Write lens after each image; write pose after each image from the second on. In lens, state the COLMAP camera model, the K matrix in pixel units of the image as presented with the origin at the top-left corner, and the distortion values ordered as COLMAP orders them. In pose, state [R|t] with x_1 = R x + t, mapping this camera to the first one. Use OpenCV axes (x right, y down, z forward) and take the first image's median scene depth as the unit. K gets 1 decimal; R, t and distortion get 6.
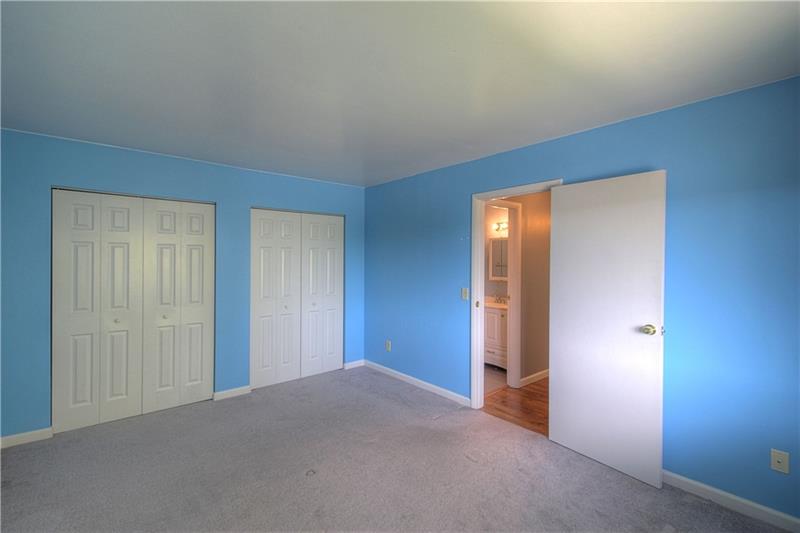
lens RADIAL K [[362.0, 0, 402.0], [0, 362.0, 260.9], [0, 0, 1]] dist [0.031606, -0.013709]
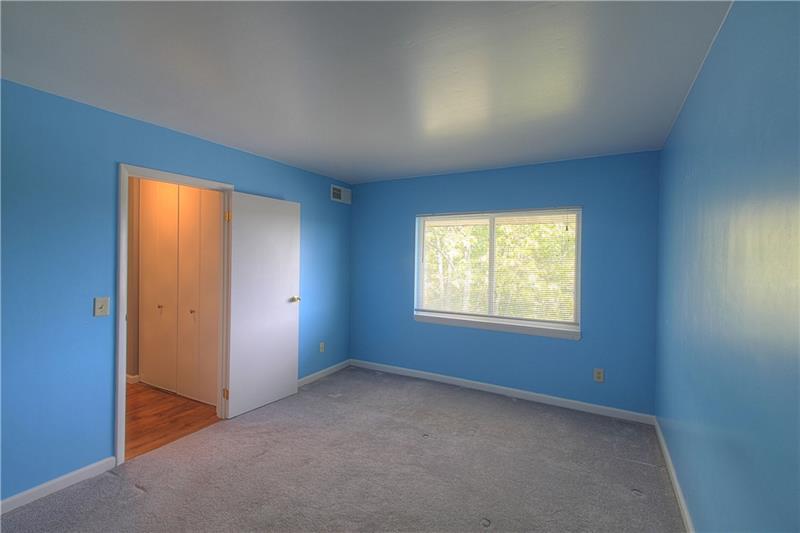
lens RADIAL K [[362.0, 0, 402.0], [0, 362.0, 260.9], [0, 0, 1]] dist [0.031606, -0.013709]
pose [[-0.349901, -0.015972, 0.936650, -0.710788], [-0.005840, 0.999872, 0.014869, -0.008157], [-0.936768, -0.000267, -0.349950, 0.786723]]
